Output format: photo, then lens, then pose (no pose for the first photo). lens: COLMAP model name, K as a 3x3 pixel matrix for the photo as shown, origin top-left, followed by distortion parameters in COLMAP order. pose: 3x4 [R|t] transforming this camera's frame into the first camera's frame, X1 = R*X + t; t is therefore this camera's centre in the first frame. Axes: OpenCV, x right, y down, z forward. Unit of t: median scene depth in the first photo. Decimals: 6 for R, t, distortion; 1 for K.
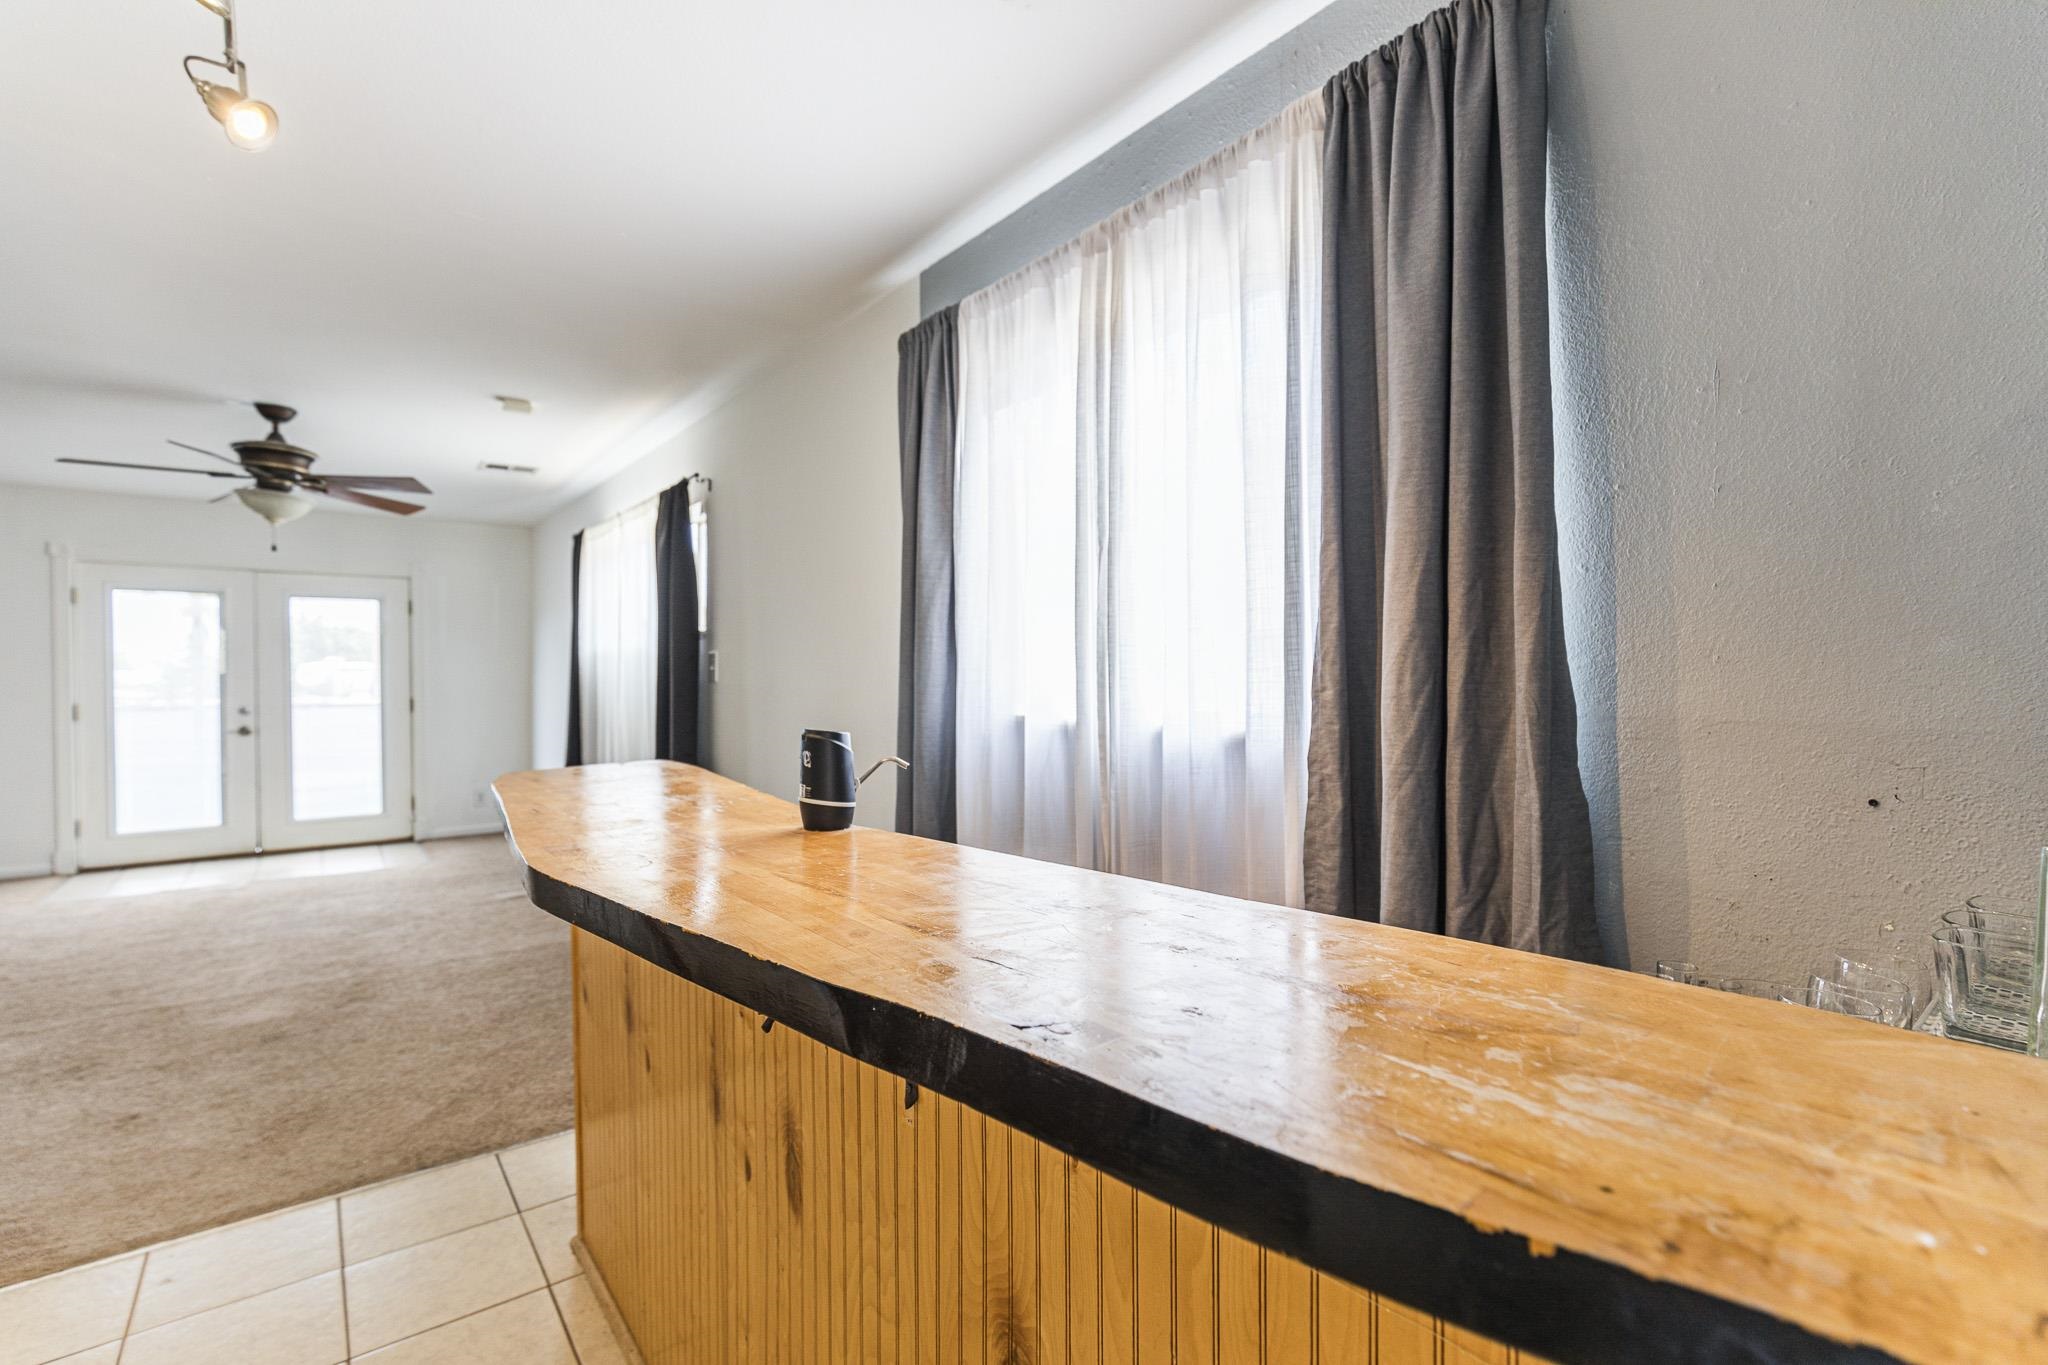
lens RADIAL K [[920.5, 0, 1024.0], [0, 920.5, 682.5], [0, 0, 1]] dist [0.002811, 0.000567]
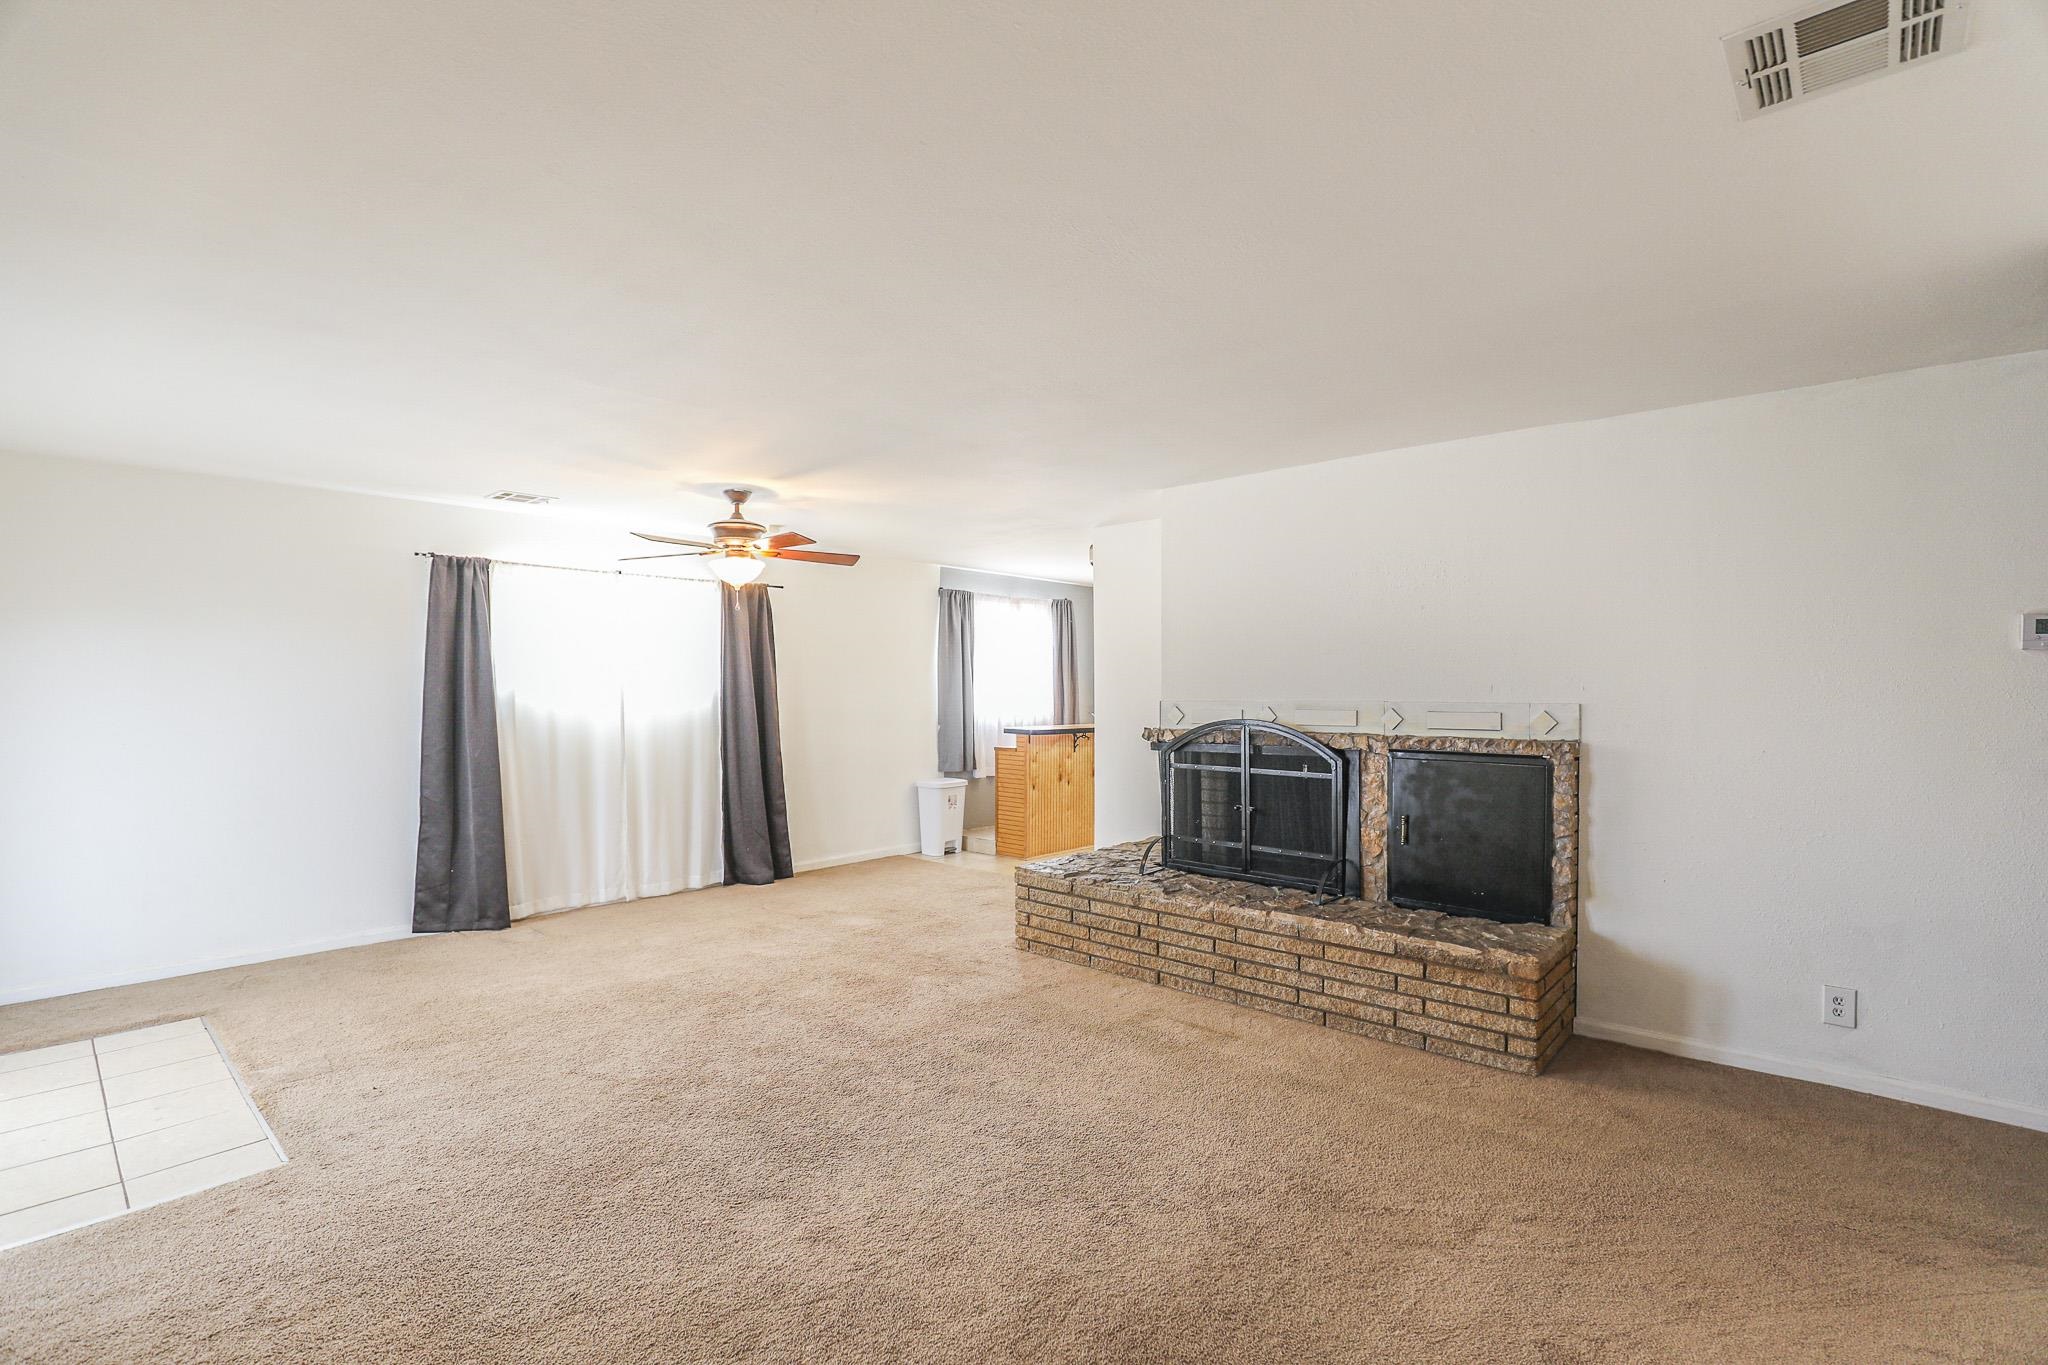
lens RADIAL K [[931.3, 0, 1024.0], [0, 931.3, 682.5], [0, 0, 1]] dist [-0.021738, 0.000573]
pose [[-0.164144, 0.005613, 0.986420, -2.045421], [0.011422, 0.999928, -0.003789, -0.036686], [-0.986370, 0.010645, -0.164197, 0.816746]]
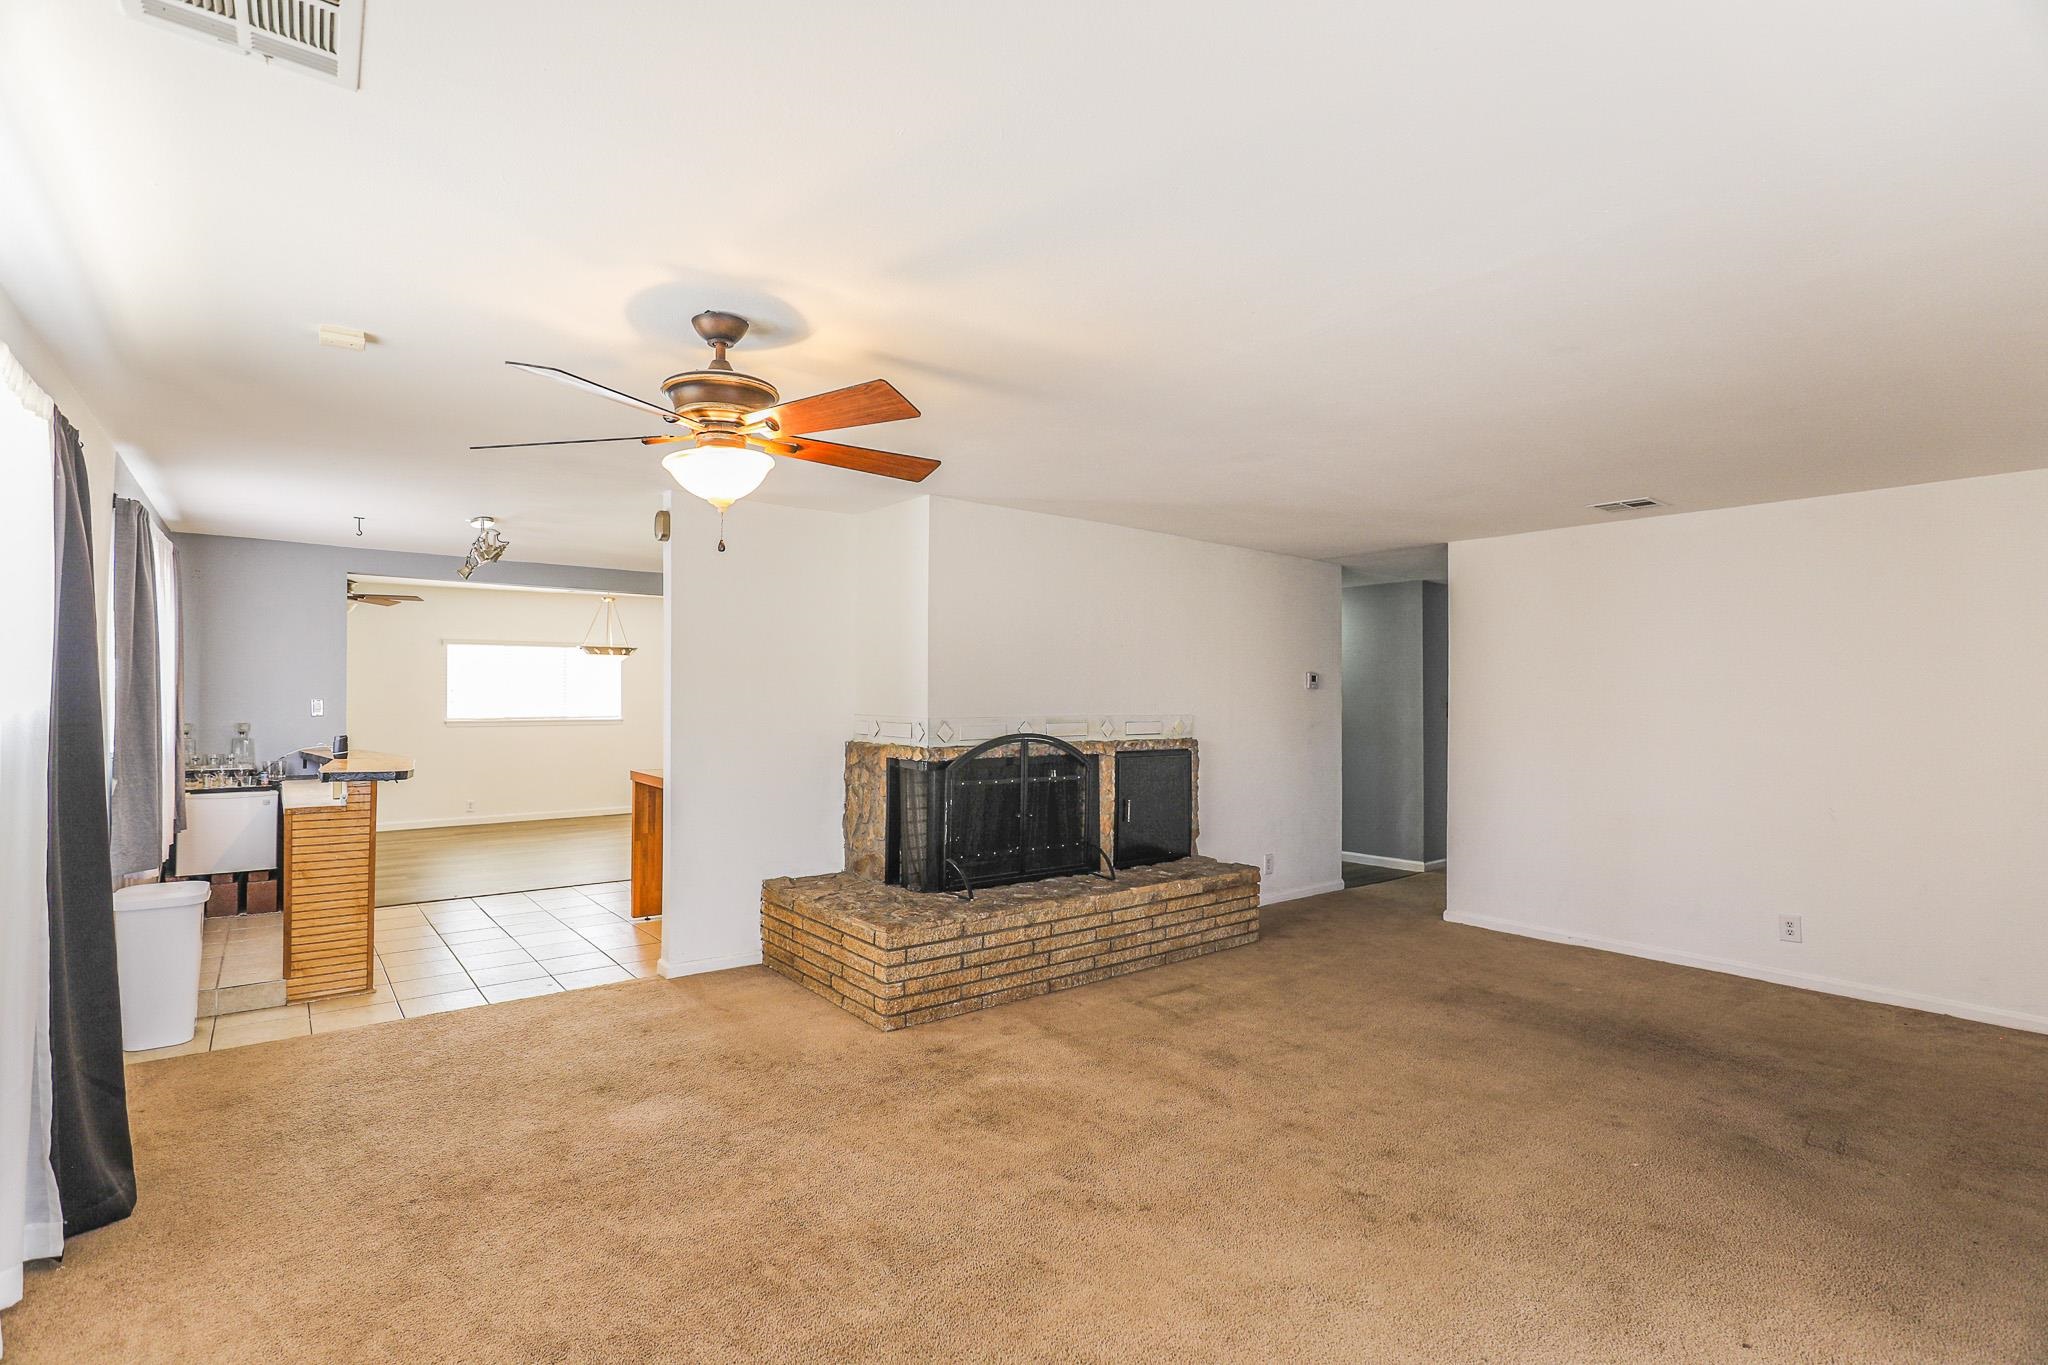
lens RADIAL K [[931.3, 0, 1024.0], [0, 931.3, 682.5], [0, 0, 1]] dist [-0.021738, 0.000573]
pose [[-0.999970, -0.000065, 0.007733, -1.016459], [-0.000198, 0.999851, -0.017262, -0.039882], [-0.007731, -0.017263, -0.999821, 1.581914]]
